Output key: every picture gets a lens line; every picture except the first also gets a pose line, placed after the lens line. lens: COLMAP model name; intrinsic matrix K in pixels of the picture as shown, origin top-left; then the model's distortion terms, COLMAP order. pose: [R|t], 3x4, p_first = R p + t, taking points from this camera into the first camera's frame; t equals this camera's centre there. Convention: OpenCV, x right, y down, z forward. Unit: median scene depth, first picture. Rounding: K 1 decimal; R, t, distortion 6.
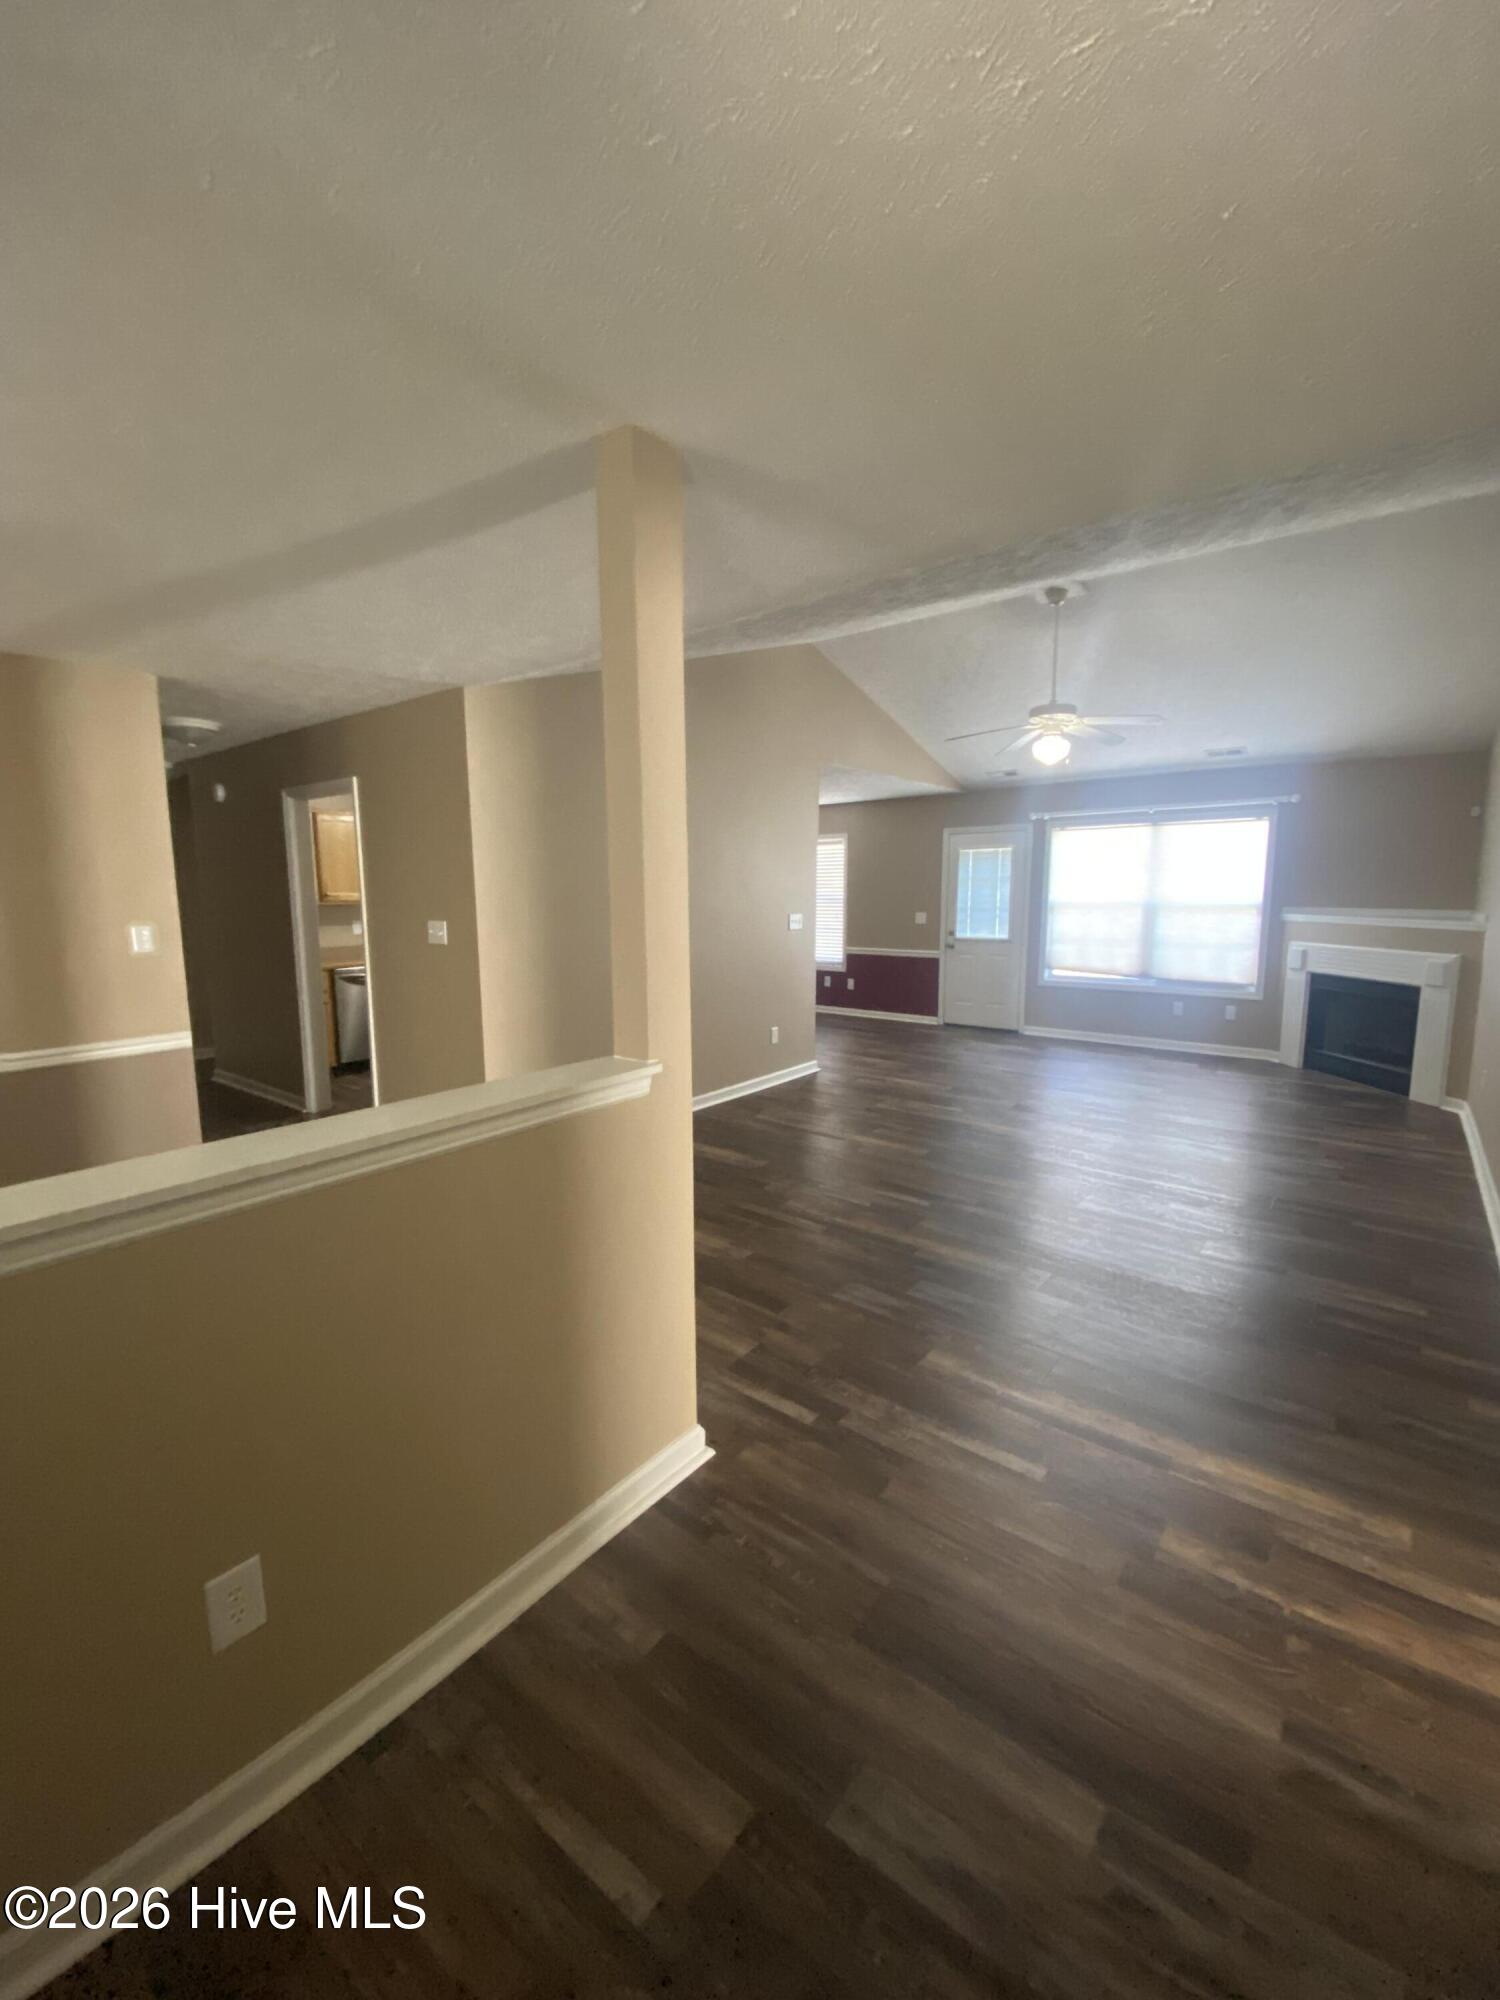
lens RADIAL K [[827.8, 0, 729.4], [0, 827.8, 994.5], [0, 0, 1]] dist [0.004216, -0.000219]
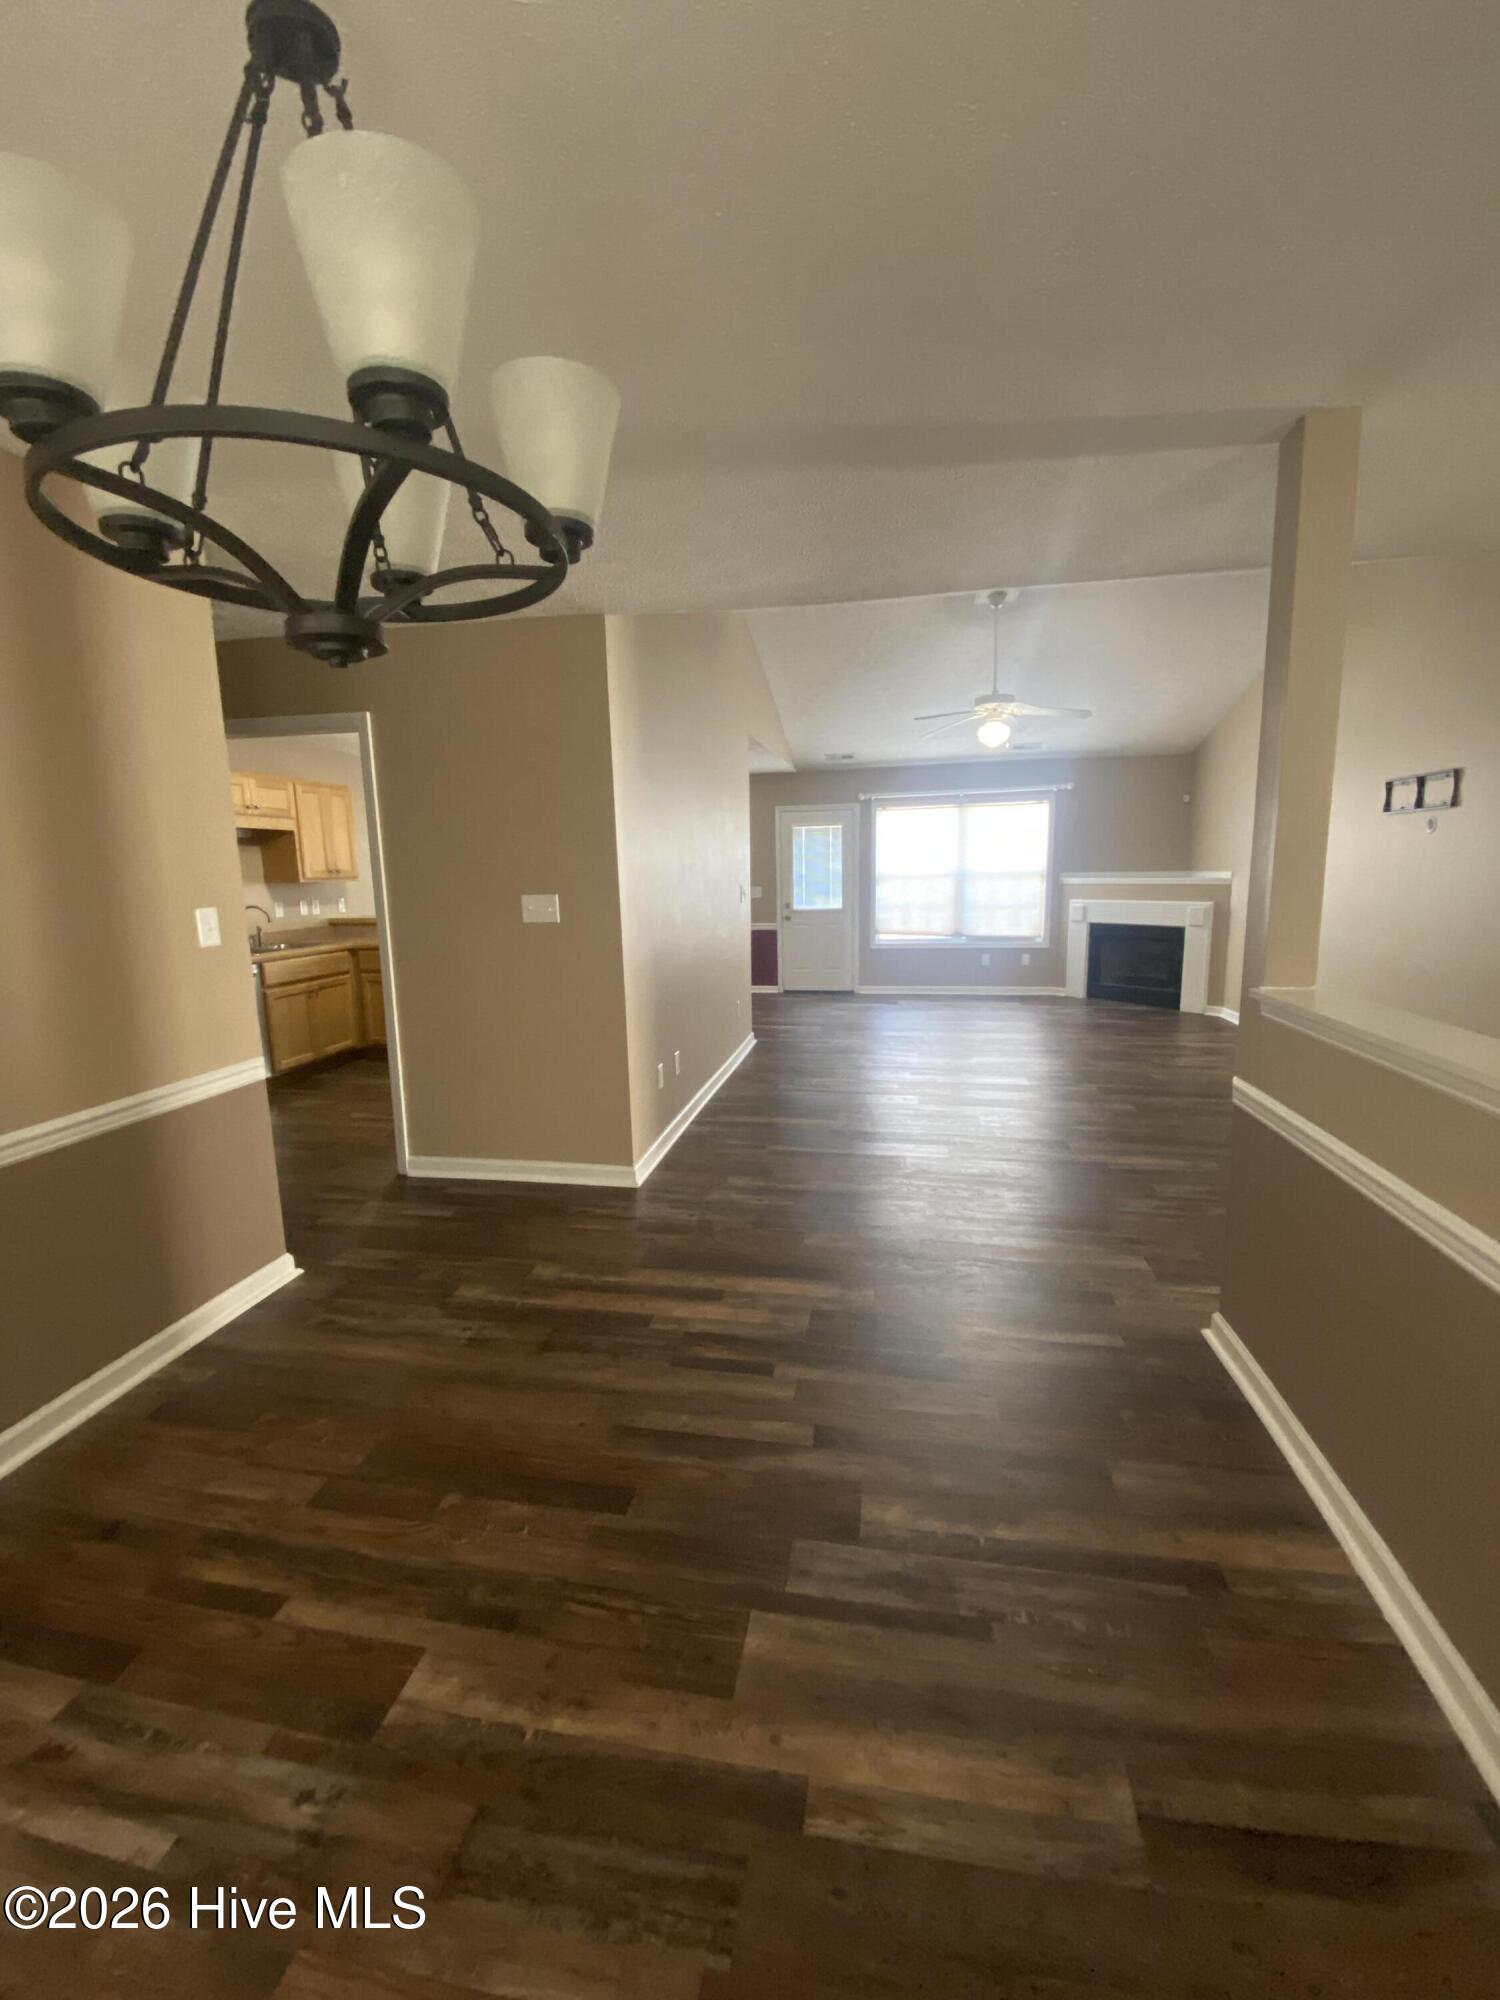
lens RADIAL K [[827.8, 0, 737.8], [0, 827.8, 998.6], [0, 0, 1]] dist [0.004216, -0.000219]
pose [[0.884951, -0.086296, 0.457619, -0.344606], [0.077603, 0.996267, 0.037802, -0.000542], [-0.459173, 0.002060, 0.888344, 0.102151]]
